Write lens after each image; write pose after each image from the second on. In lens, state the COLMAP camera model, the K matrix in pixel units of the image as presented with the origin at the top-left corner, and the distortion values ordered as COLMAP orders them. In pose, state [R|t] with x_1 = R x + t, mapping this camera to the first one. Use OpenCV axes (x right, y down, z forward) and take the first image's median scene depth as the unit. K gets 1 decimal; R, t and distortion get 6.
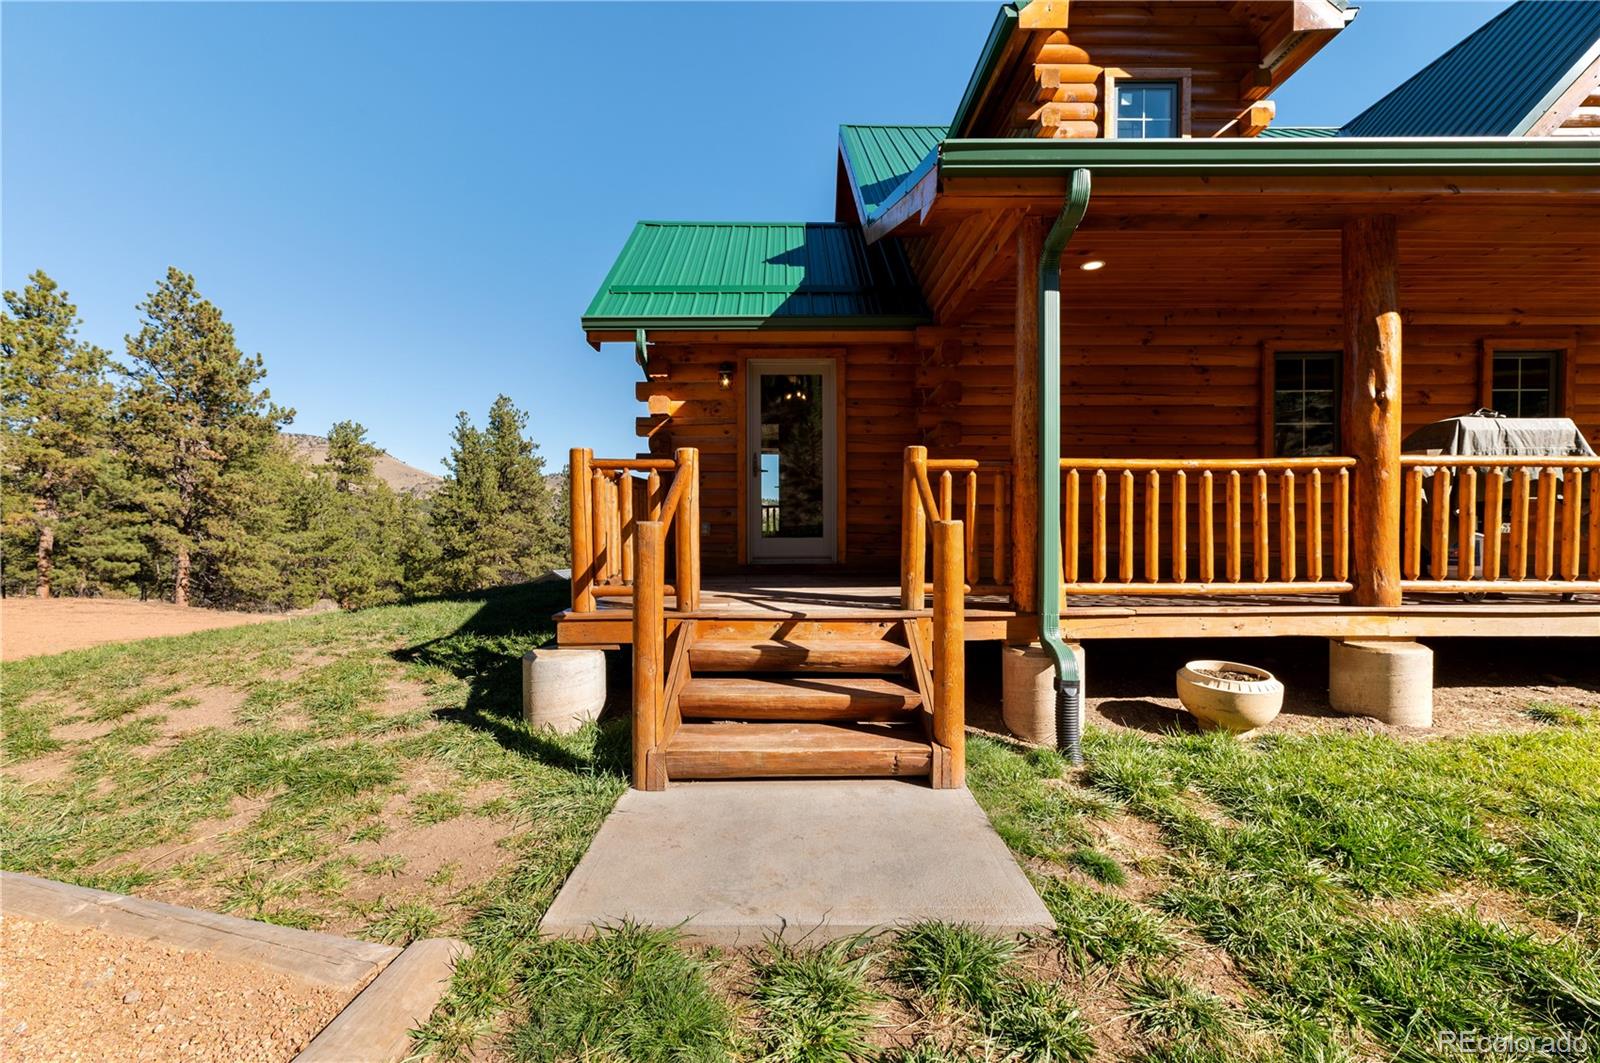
lens RADIAL K [[648.6, 0, 798.5], [0, 648.6, 531.9], [0, 0, 1]] dist [-0.000889, -0.000717]
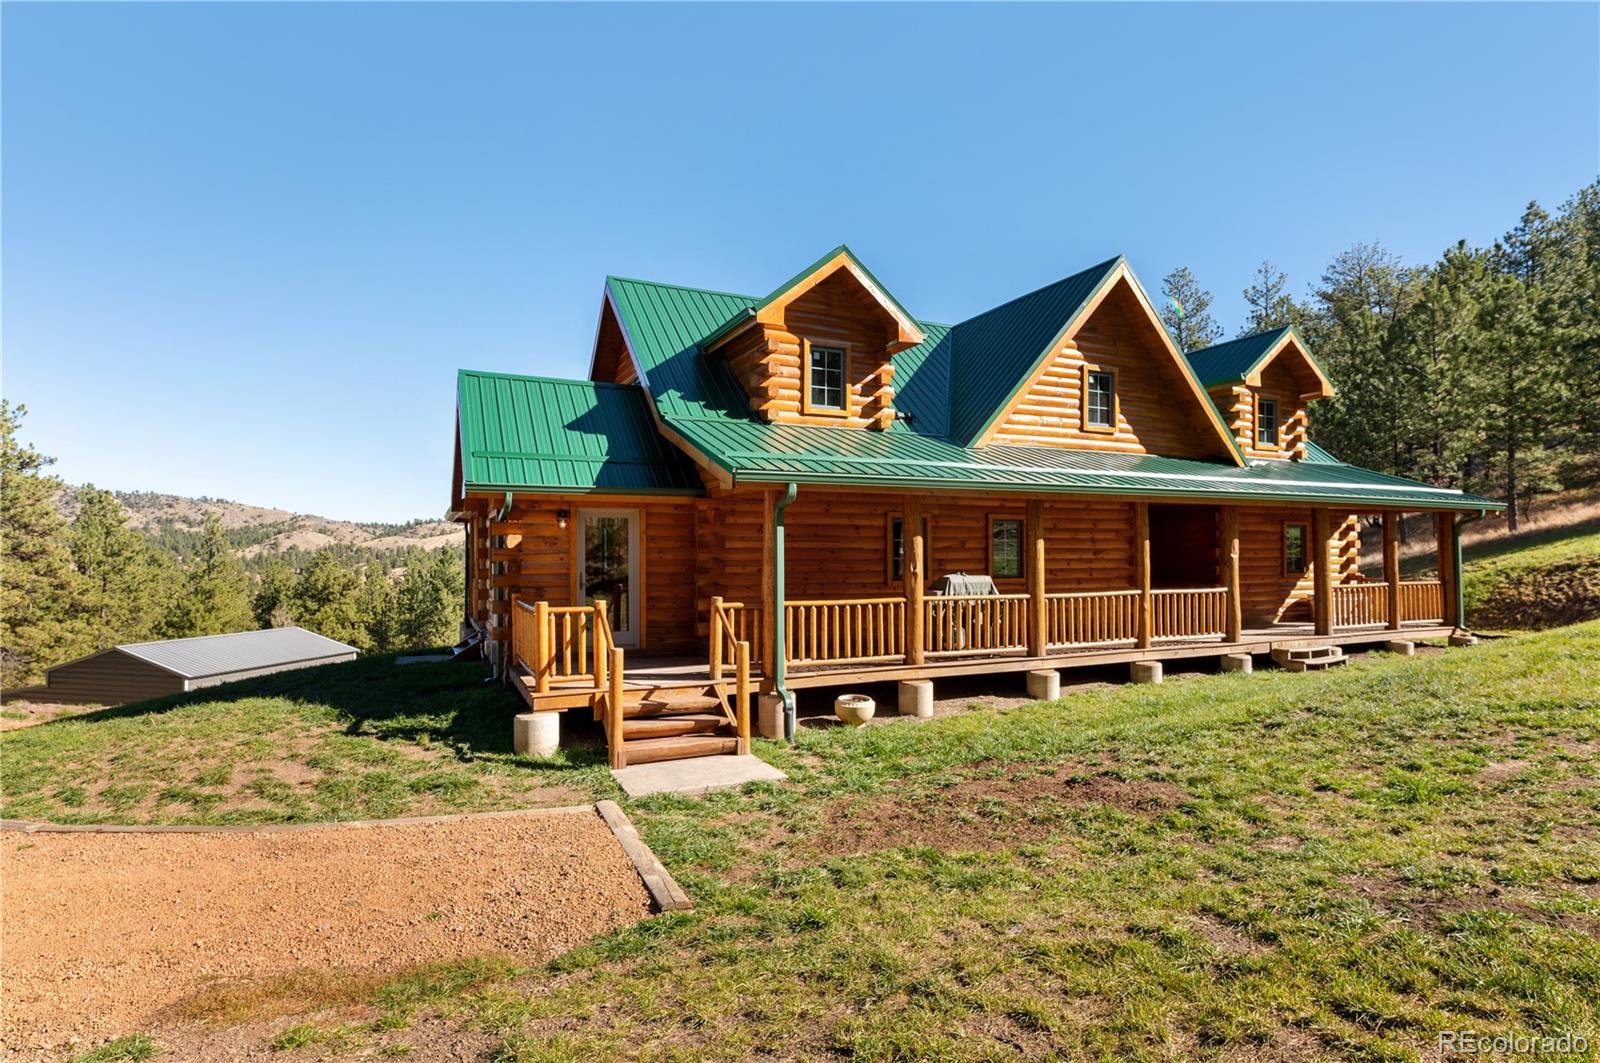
lens RADIAL K [[825.5, 0, 799.3], [0, 825.5, 533.3], [0, 0, 1]] dist [0.001005, 0.001095]
pose [[0.912315, 0.009119, 0.409387, -0.631018], [0.007776, 0.999186, -0.039587, -0.225584], [-0.409415, 0.039299, 0.911502, -1.426455]]
